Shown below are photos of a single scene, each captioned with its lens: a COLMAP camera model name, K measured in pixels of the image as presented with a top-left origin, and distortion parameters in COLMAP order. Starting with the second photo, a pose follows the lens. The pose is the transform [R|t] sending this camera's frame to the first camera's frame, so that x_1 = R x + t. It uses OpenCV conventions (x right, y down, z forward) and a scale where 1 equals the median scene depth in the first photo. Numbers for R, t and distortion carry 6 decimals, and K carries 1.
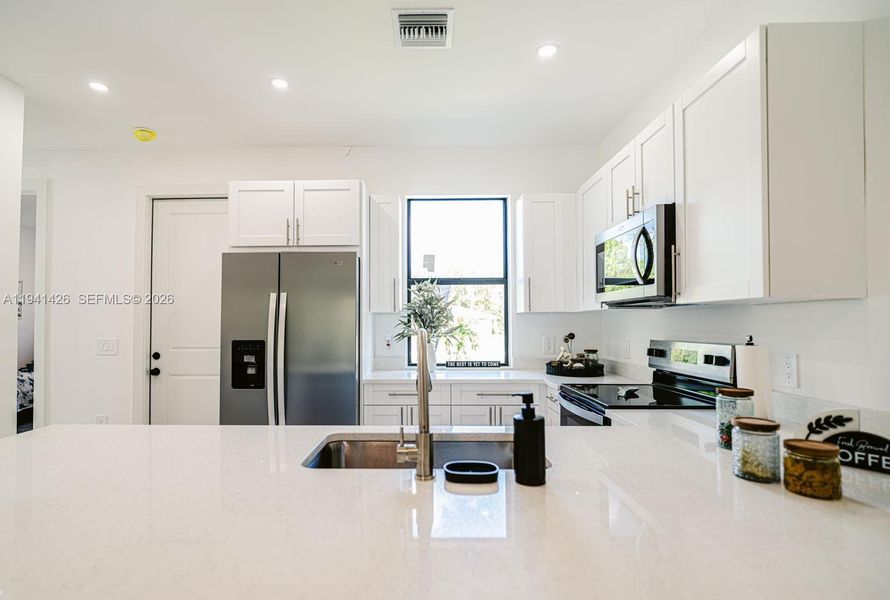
lens RADIAL K [[445.0, 0, 409.0], [0, 445.0, 315.3], [0, 0, 1]] dist [-0.011966, 0.000887]
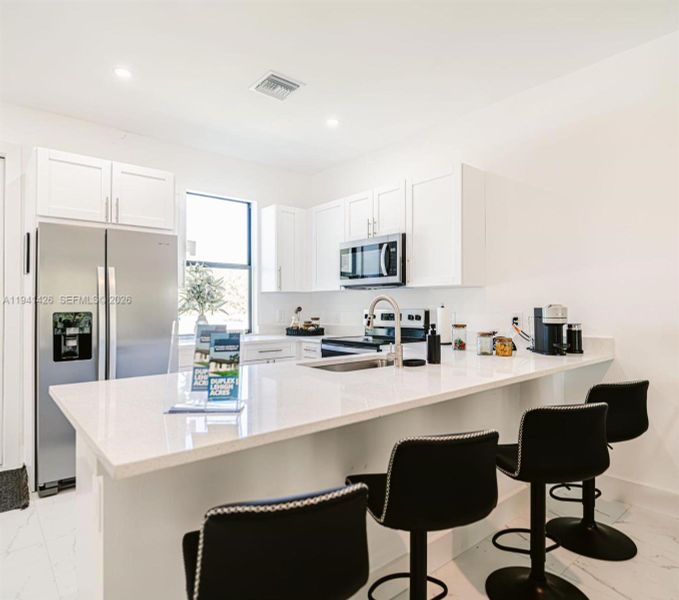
lens RADIAL K [[430.7, 0, 314.5], [0, 430.7, 298.4], [0, 0, 1]] dist [-0.014284, -0.005135]
pose [[0.764377, 0.012030, 0.644657, -0.543821], [-0.010257, 0.999926, -0.006499, 0.024218], [-0.644688, -0.001644, 0.764444, -0.088141]]
